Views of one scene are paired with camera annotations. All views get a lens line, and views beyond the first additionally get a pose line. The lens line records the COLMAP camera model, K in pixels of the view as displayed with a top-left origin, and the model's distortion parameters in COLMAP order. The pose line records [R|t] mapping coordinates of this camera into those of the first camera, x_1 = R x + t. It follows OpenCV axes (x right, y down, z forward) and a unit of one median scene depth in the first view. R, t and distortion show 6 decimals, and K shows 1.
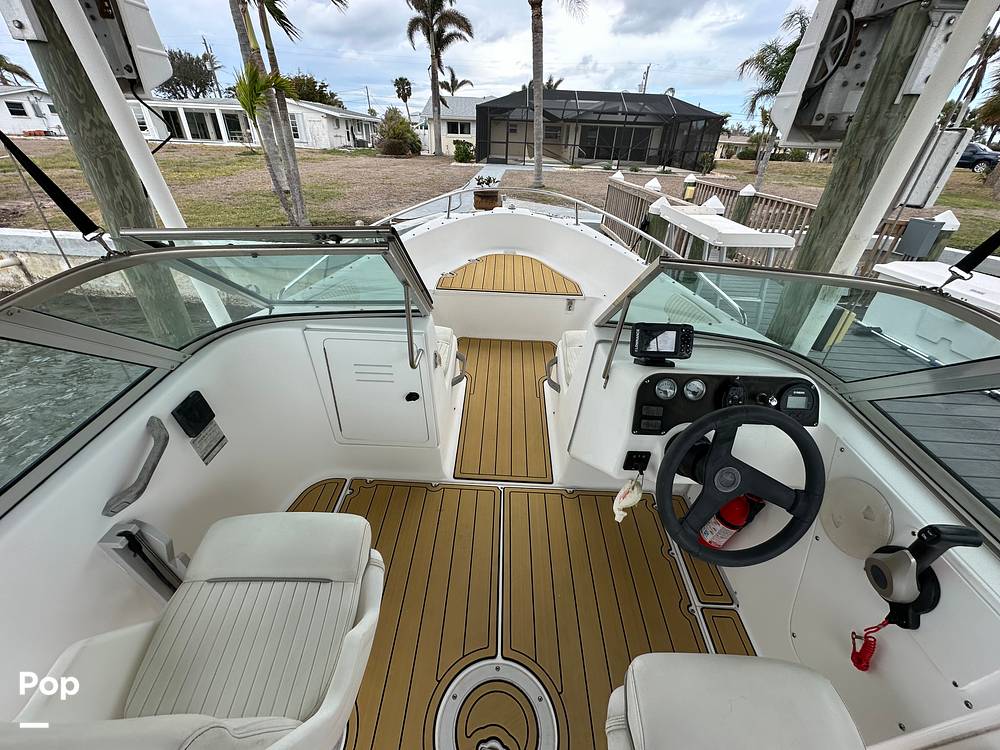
lens RADIAL K [[396.4, 0, 498.2], [0, 396.4, 374.7], [0, 0, 1]] dist [-0.005062, 0.000668]
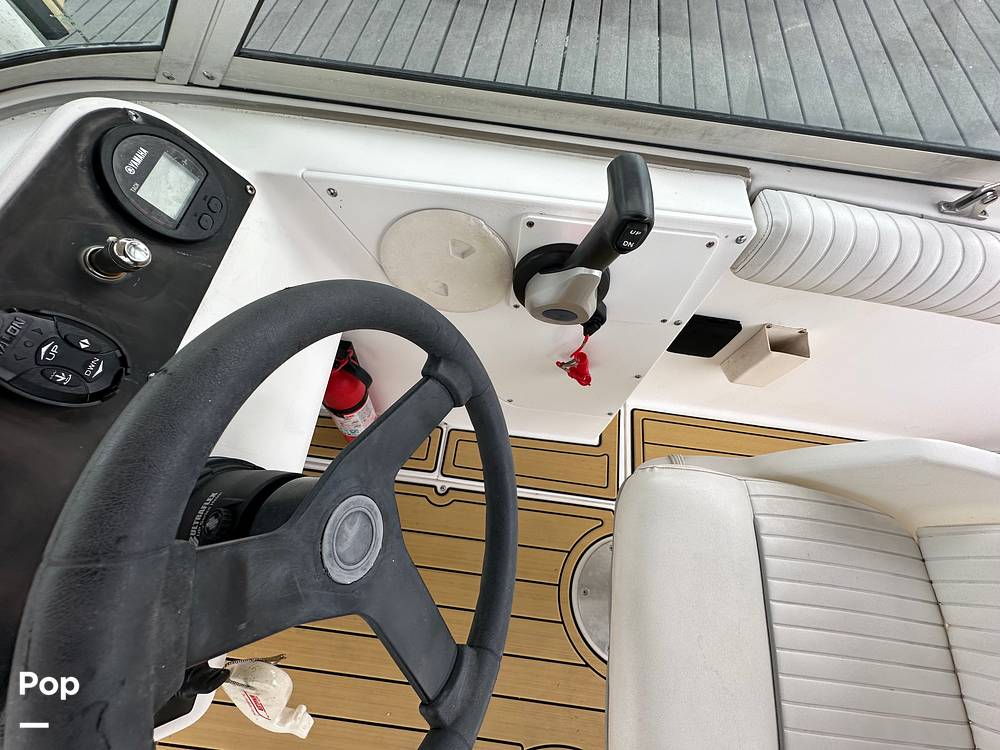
lens RADIAL K [[399.9, 0, 501.8], [0, 399.9, 374.0], [0, 0, 1]] dist [-0.007211, 0.000431]
pose [[0.090722, -0.919749, 0.381878, 0.417815], [0.536530, 0.368192, 0.759322, 0.019547], [-0.838990, 0.136001, 0.526876, 0.499157]]
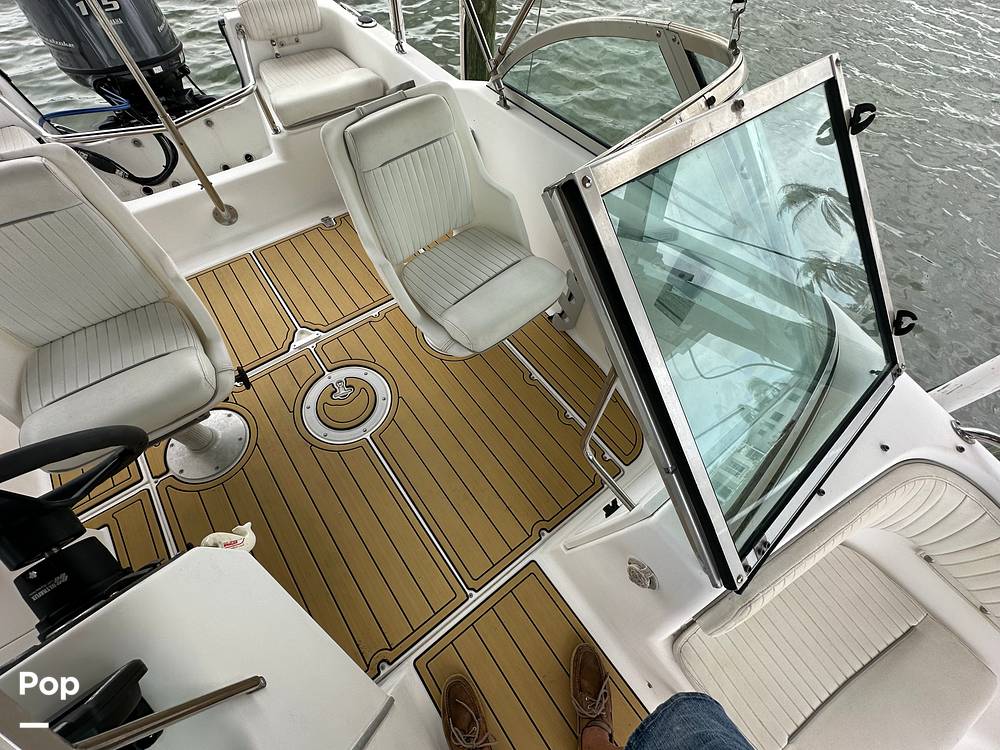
lens RADIAL K [[400.5, 0, 498.2], [0, 400.5, 374.7], [0, 0, 1]] dist [-0.003043, 0.000239]
pose [[-0.775151, 0.510049, -0.372816, 0.047886], [-0.411240, 0.040626, 0.910621, -0.513462], [0.479607, 0.859185, 0.178261, 0.741264]]
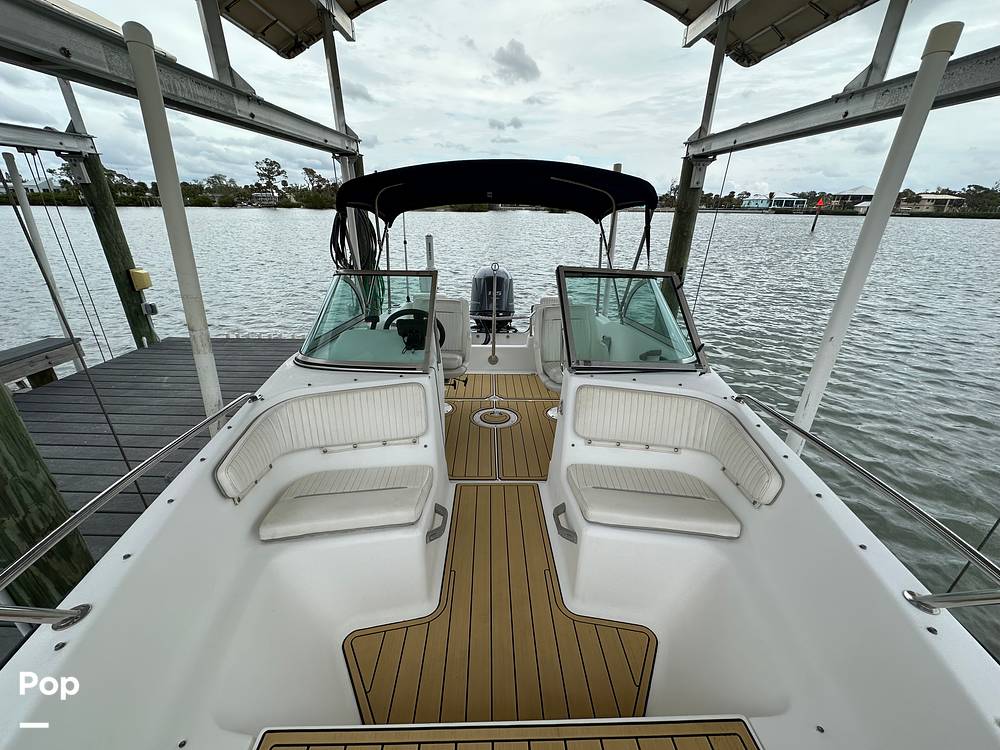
lens RADIAL K [[400.5, 0, 498.2], [0, 400.5, 374.7], [0, 0, 1]] dist [-0.003043, 0.000239]
pose [[-0.997916, -0.024449, -0.059707, 0.122801], [-0.062648, 0.588418, 0.806126, -1.252366], [0.015424, 0.808187, -0.588724, 1.951755]]
